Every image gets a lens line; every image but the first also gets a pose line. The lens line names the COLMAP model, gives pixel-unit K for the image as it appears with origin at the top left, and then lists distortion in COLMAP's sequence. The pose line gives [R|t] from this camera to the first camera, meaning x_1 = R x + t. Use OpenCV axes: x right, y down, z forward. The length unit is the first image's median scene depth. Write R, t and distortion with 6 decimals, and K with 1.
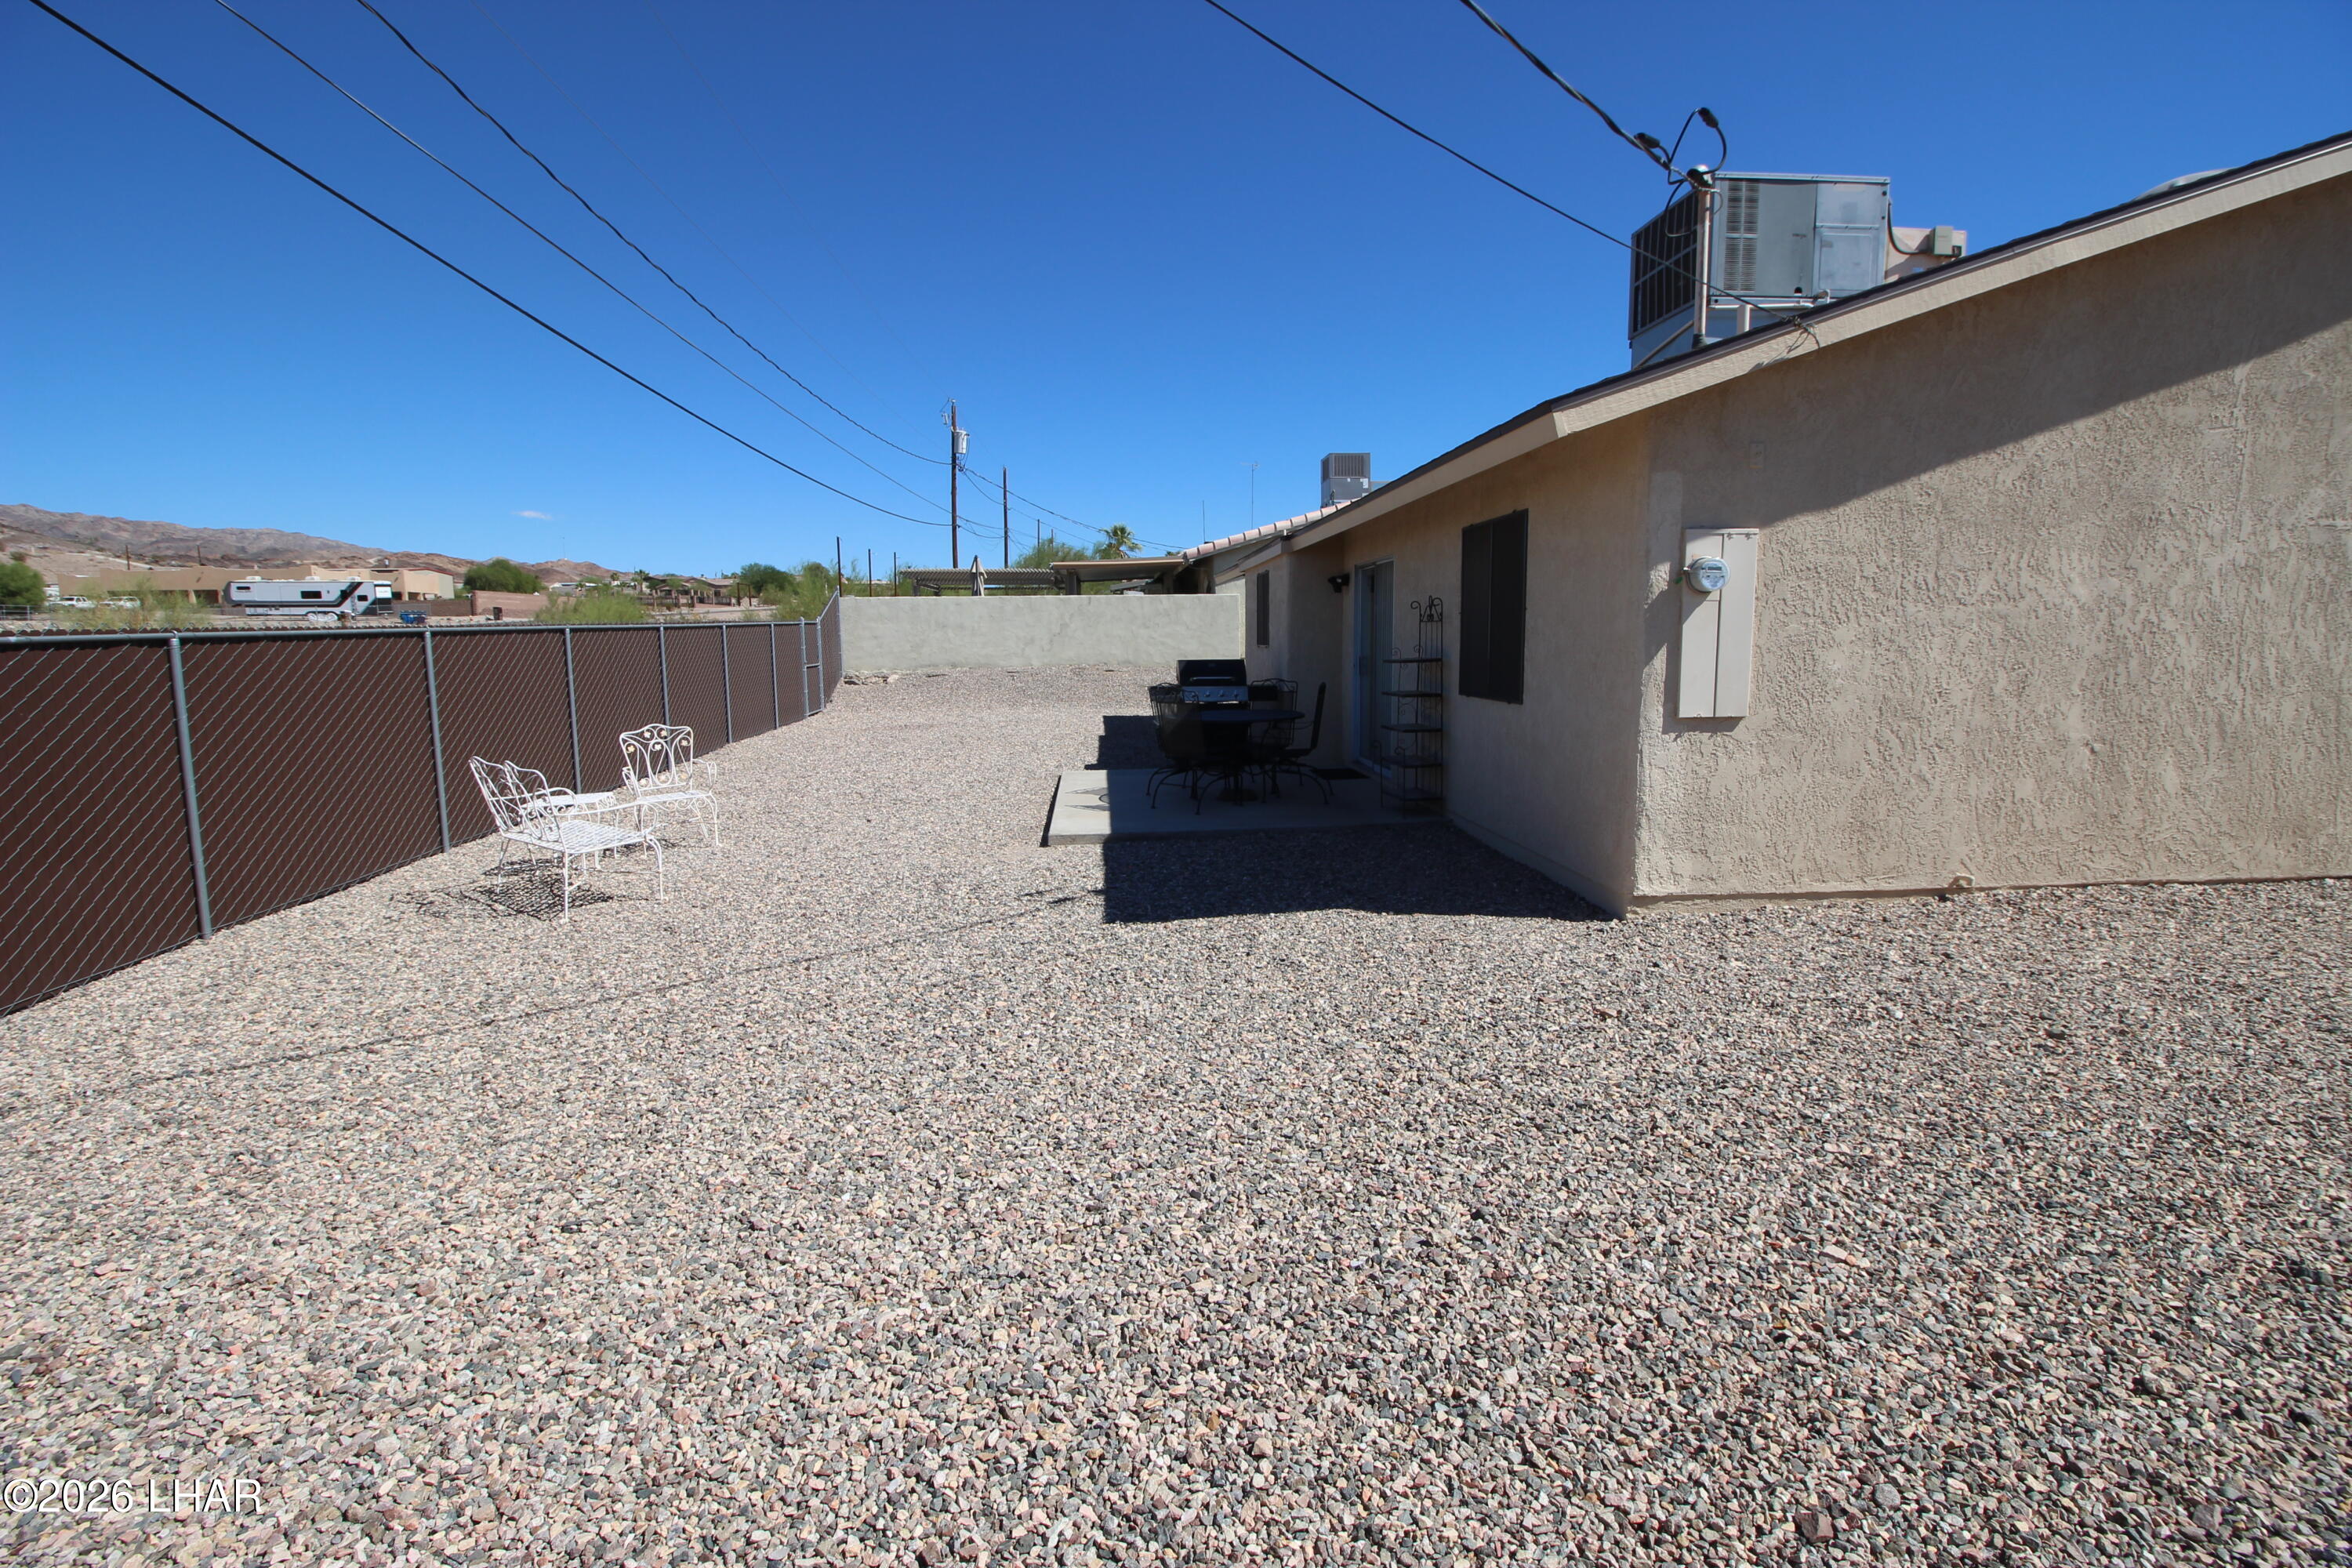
lens RADIAL K [[1088.6, 0, 1178.0], [0, 1088.6, 788.9], [0, 0, 1]] dist [-0.002186, -0.011439]
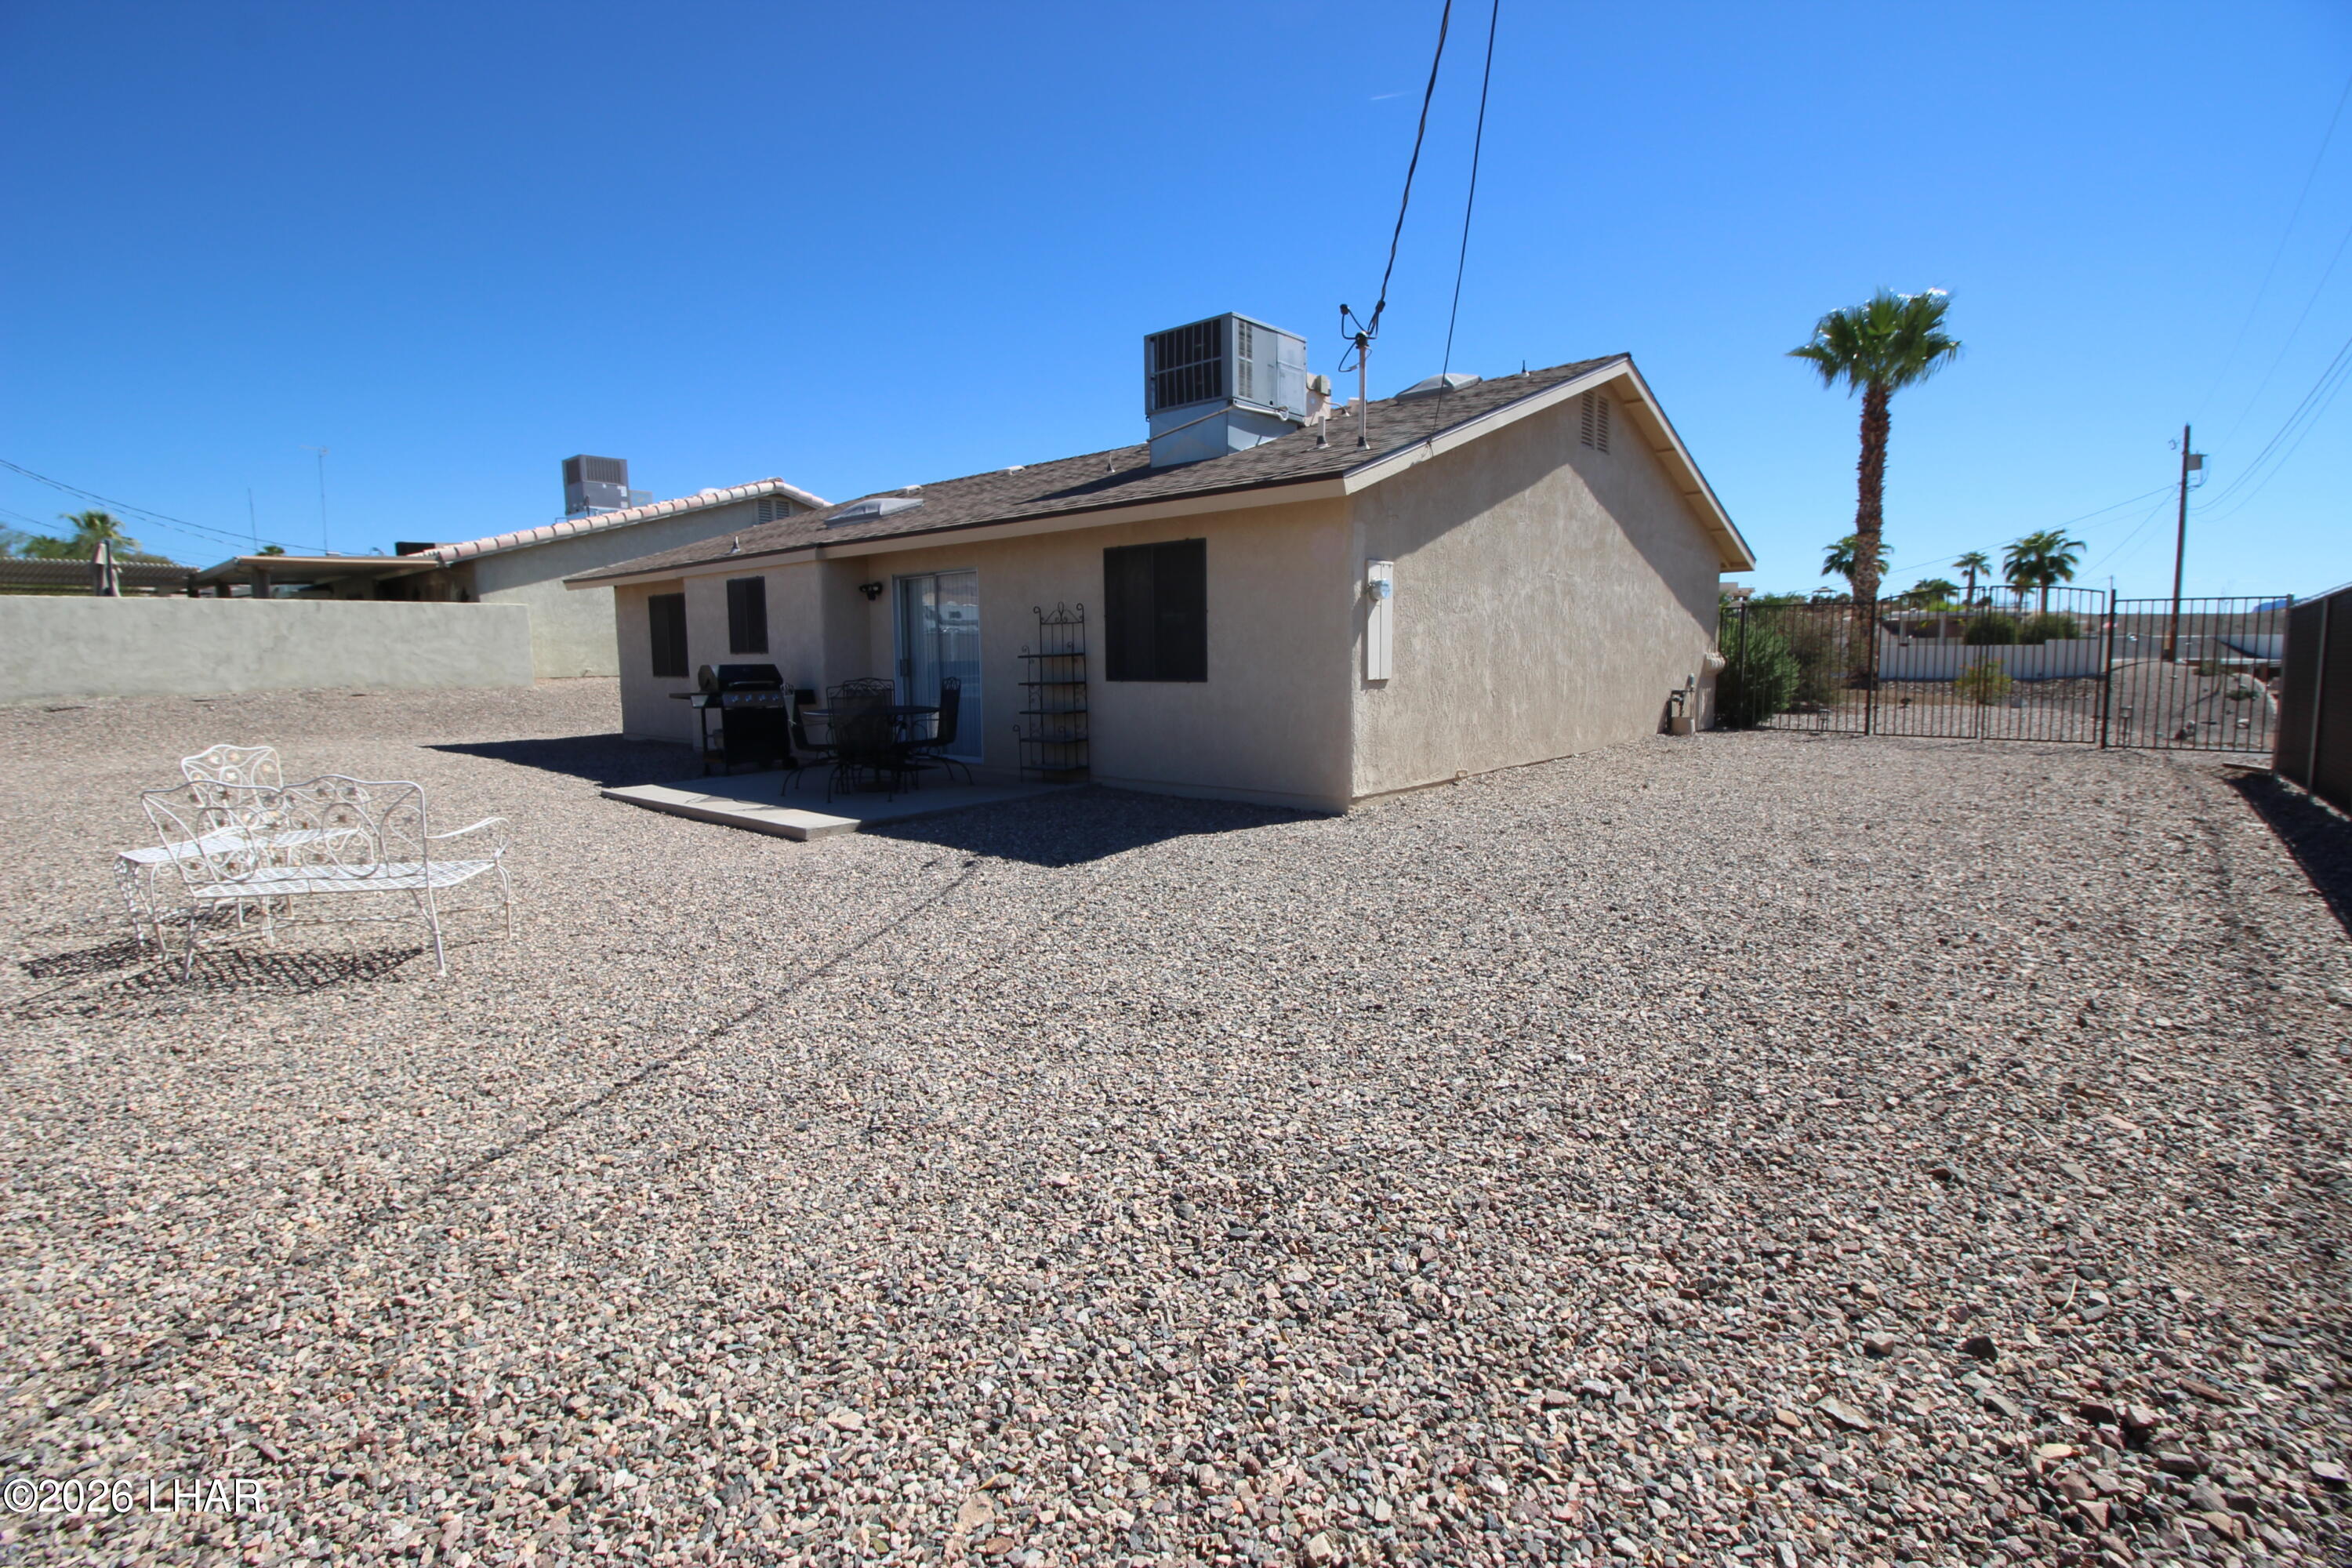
lens RADIAL K [[1088.6, 0, 1181.1], [0, 1088.6, 784.1], [0, 0, 1]] dist [-0.002186, -0.011439]
pose [[0.719067, -0.082214, 0.690061, -0.780499], [0.101735, 0.994733, 0.012501, 0.034504], [-0.687454, 0.061214, 0.723644, 0.057595]]
